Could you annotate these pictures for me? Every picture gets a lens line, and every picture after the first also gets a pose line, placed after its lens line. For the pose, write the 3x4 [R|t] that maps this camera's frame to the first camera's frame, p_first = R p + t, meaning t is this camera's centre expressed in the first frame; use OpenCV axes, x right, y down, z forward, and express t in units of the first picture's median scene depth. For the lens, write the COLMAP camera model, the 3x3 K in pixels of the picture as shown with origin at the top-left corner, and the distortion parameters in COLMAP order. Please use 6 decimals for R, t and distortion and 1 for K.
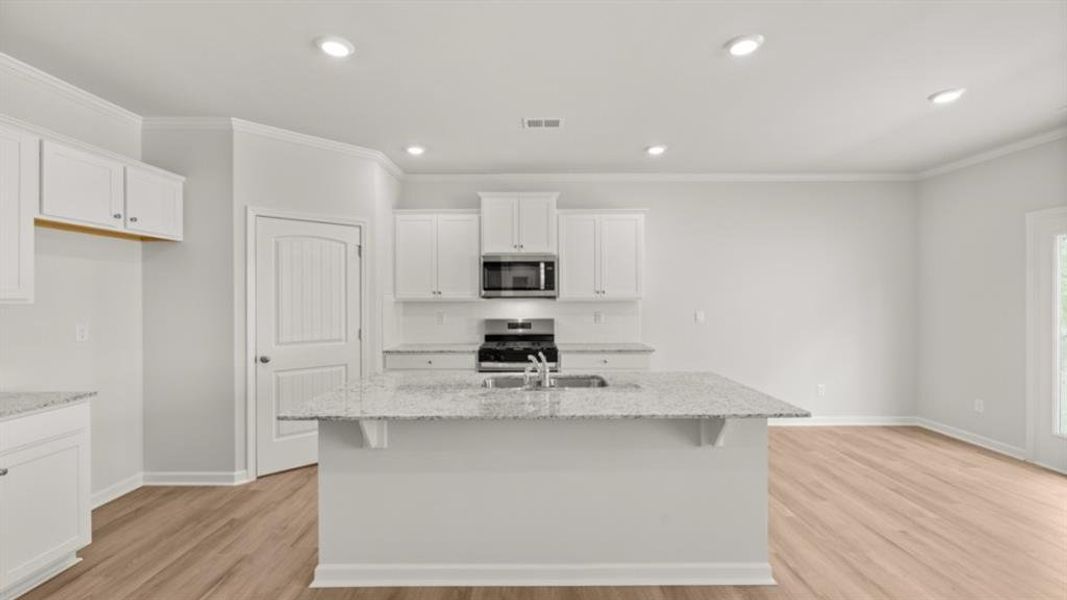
lens RADIAL K [[441.0, 0, 532.8], [0, 441.0, 297.9], [0, 0, 1]] dist [-0.010277, -0.000125]
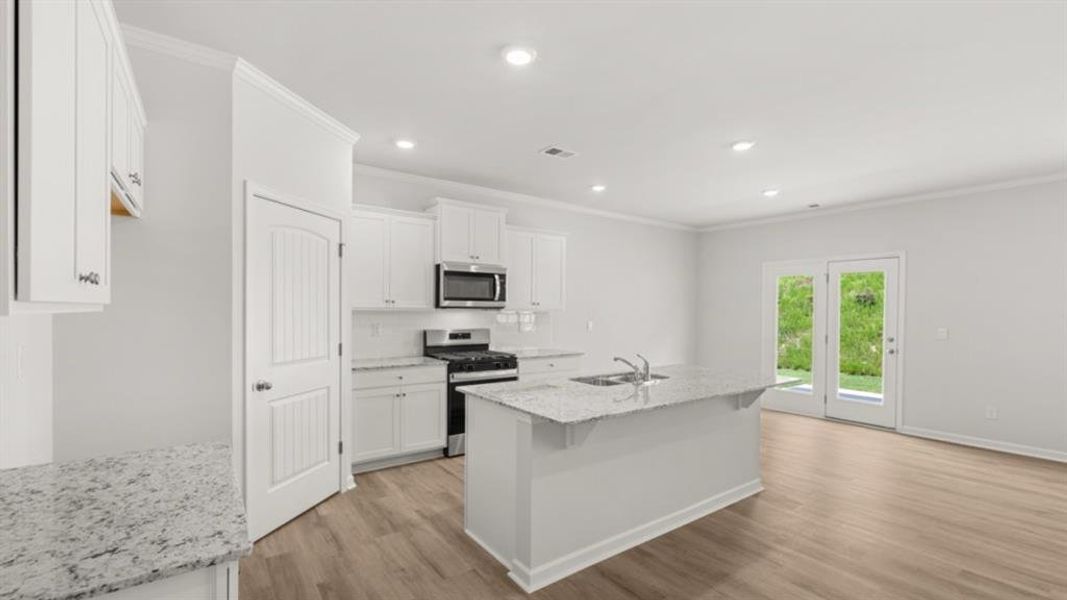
lens RADIAL K [[464.3, 0, 534.8], [0, 464.3, 304.2], [0, 0, 1]] dist [-0.022048, -0.000031]
pose [[0.807059, 0.018088, 0.590194, -0.556019], [-0.014340, 0.999836, -0.011033, 0.000692], [-0.590297, 0.000441, 0.807186, 0.062690]]
